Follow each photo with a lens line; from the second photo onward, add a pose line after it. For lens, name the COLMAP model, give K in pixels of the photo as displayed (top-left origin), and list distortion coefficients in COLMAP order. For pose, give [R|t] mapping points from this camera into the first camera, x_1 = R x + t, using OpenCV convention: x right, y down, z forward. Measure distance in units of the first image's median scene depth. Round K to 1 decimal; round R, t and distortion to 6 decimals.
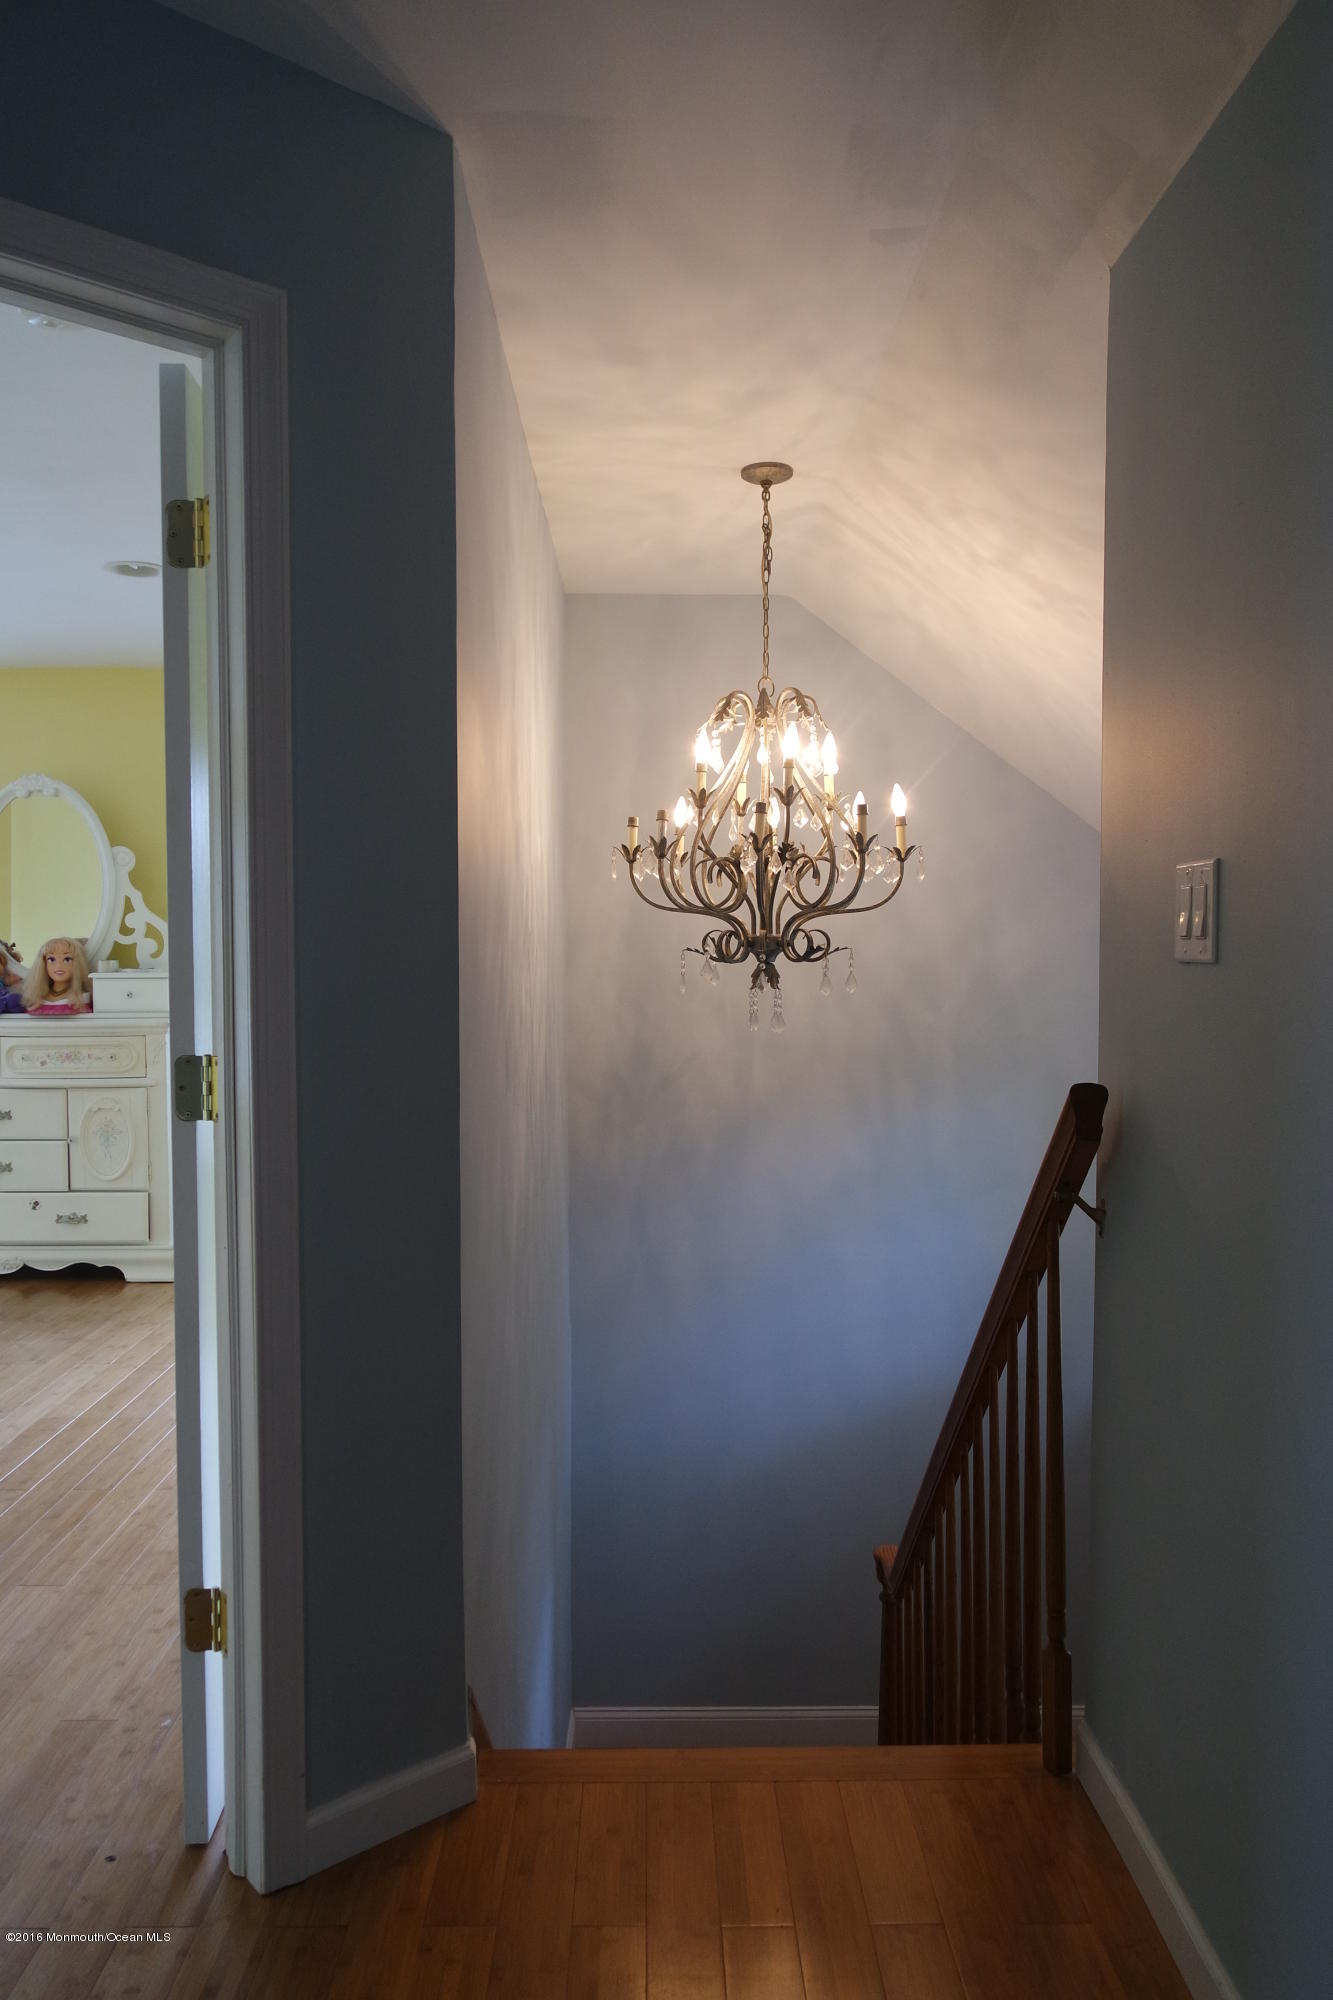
lens RADIAL K [[1420.0, 0, 669.9], [0, 1420.0, 999.6], [0, 0, 1]] dist [0.005175, 0.008581]
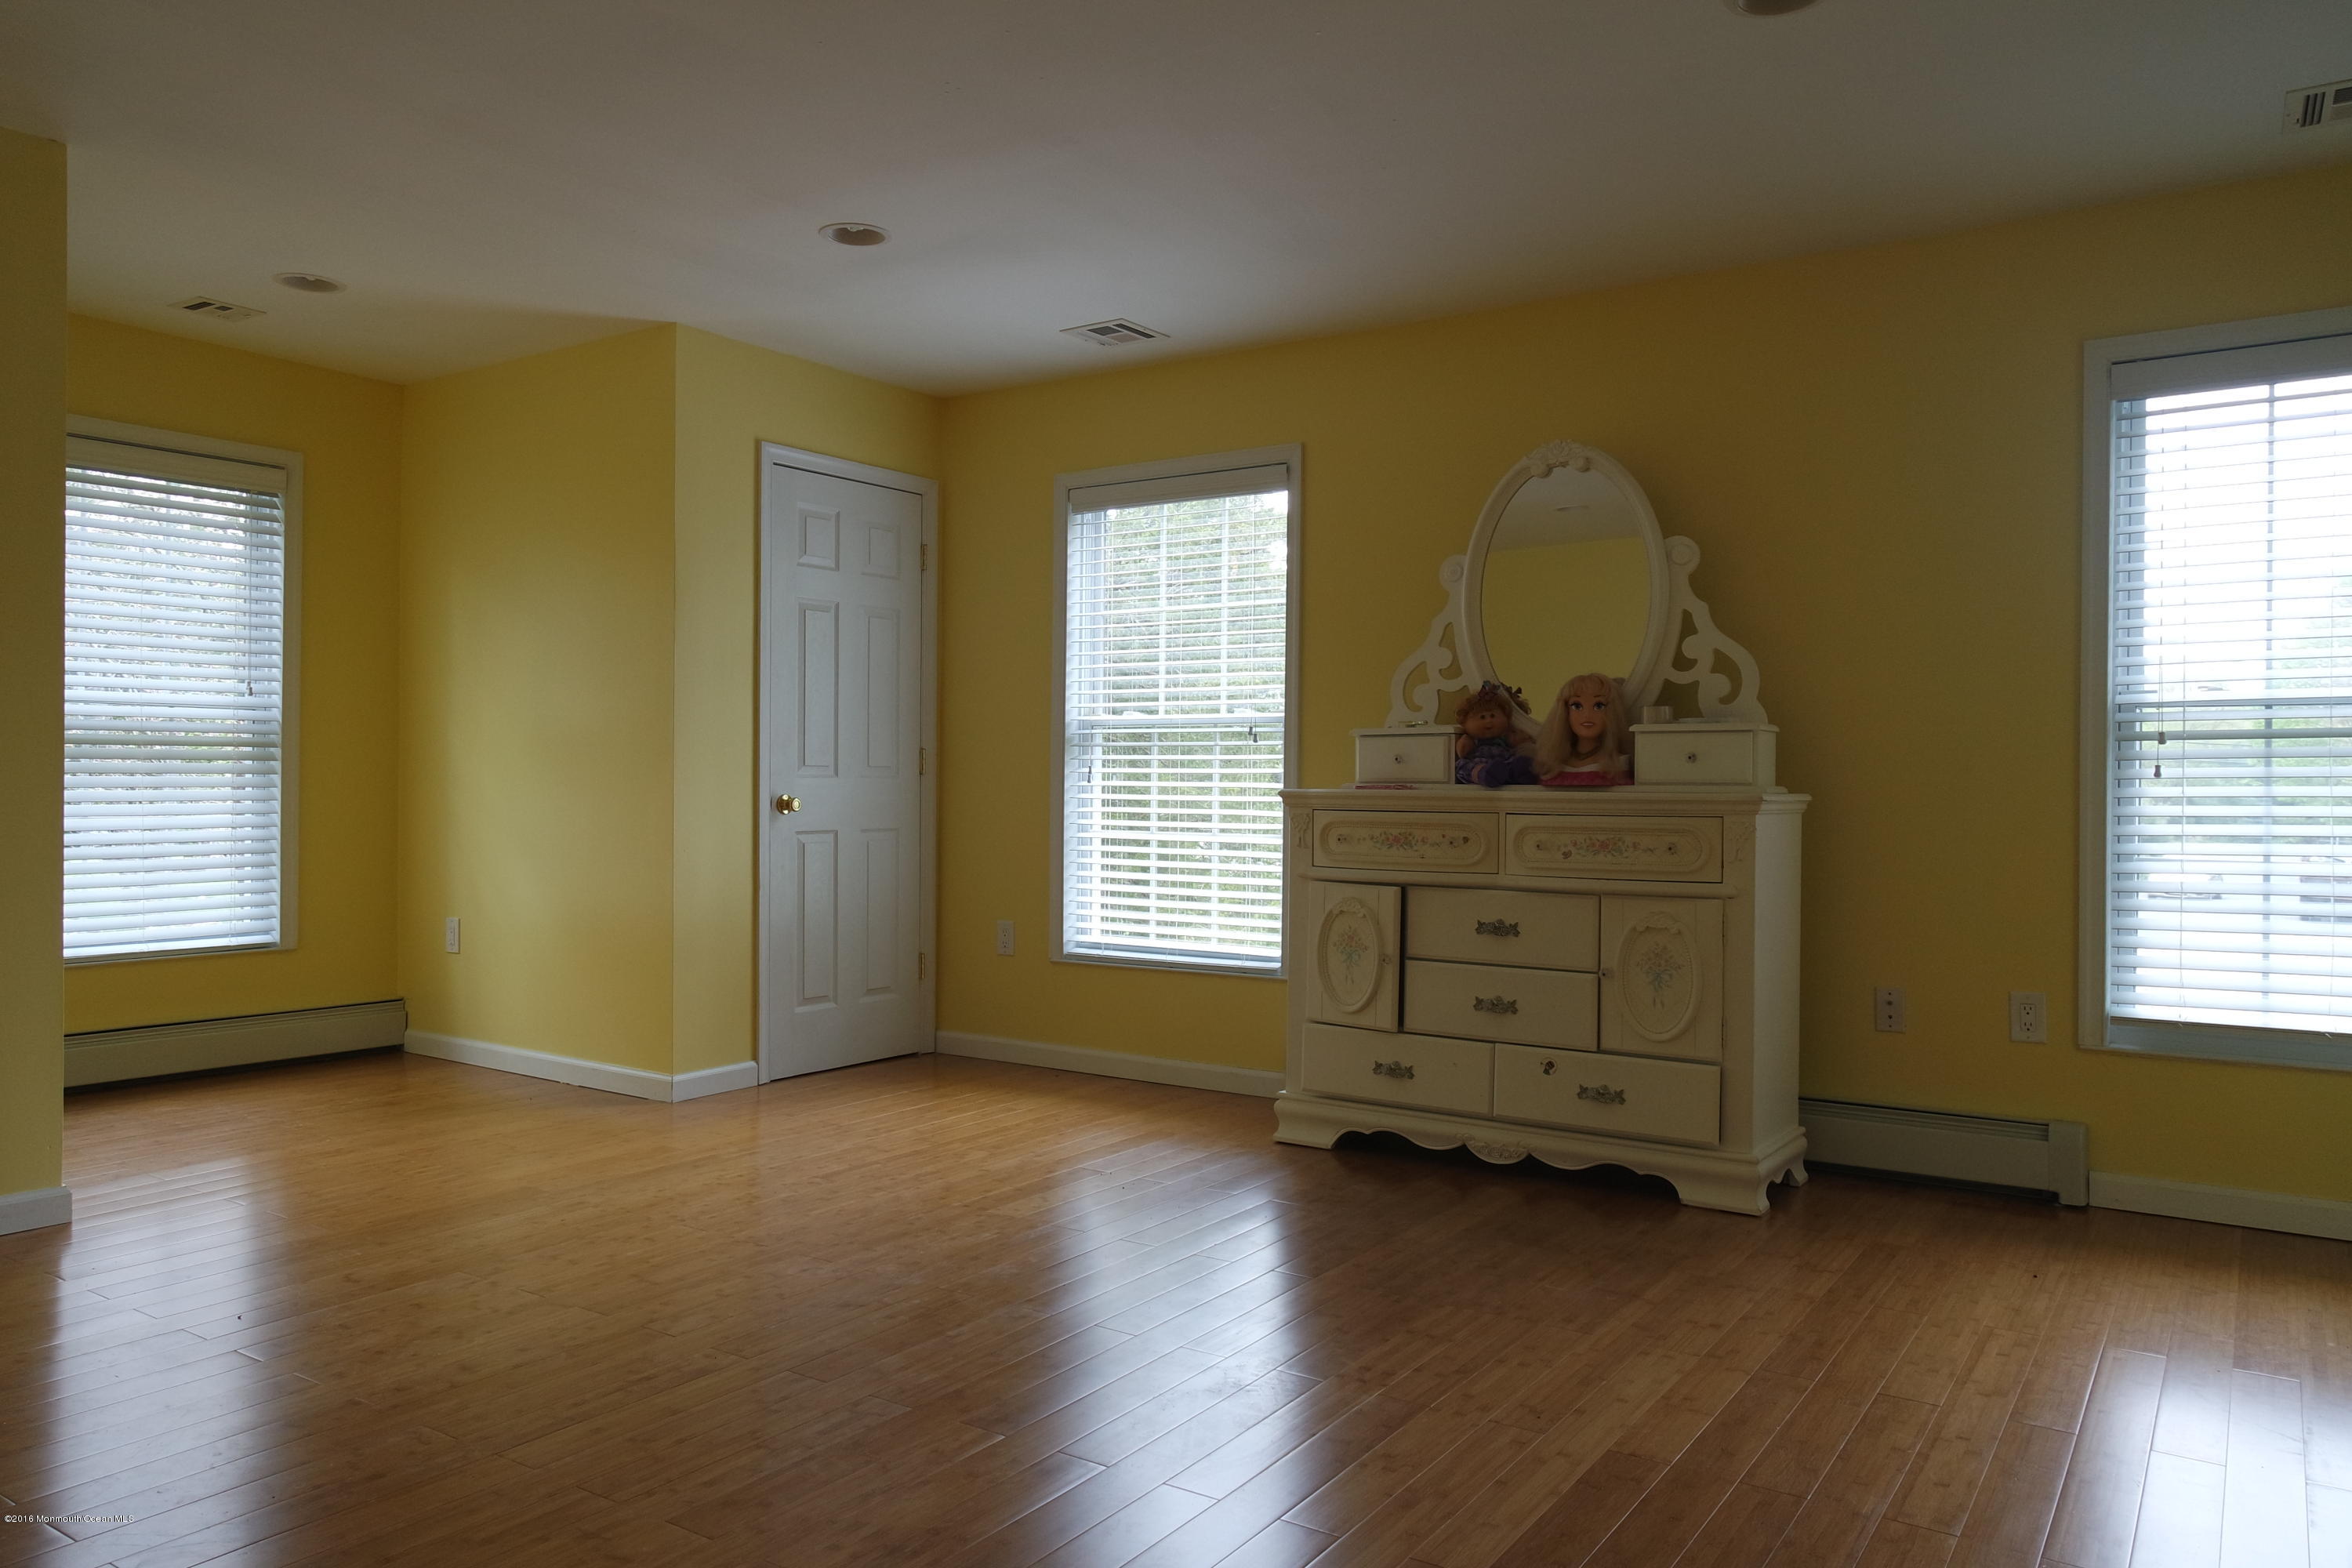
lens RADIAL K [[1670.0, 0, 1184.7], [0, 1670.0, 763.4], [0, 0, 1]] dist [0.005175, 0.008581]
pose [[0.834523, 0.006850, -0.550931, -0.154110], [-0.035220, 0.998541, -0.040934, 0.039216], [0.549847, 0.053564, 0.833546, 0.239027]]
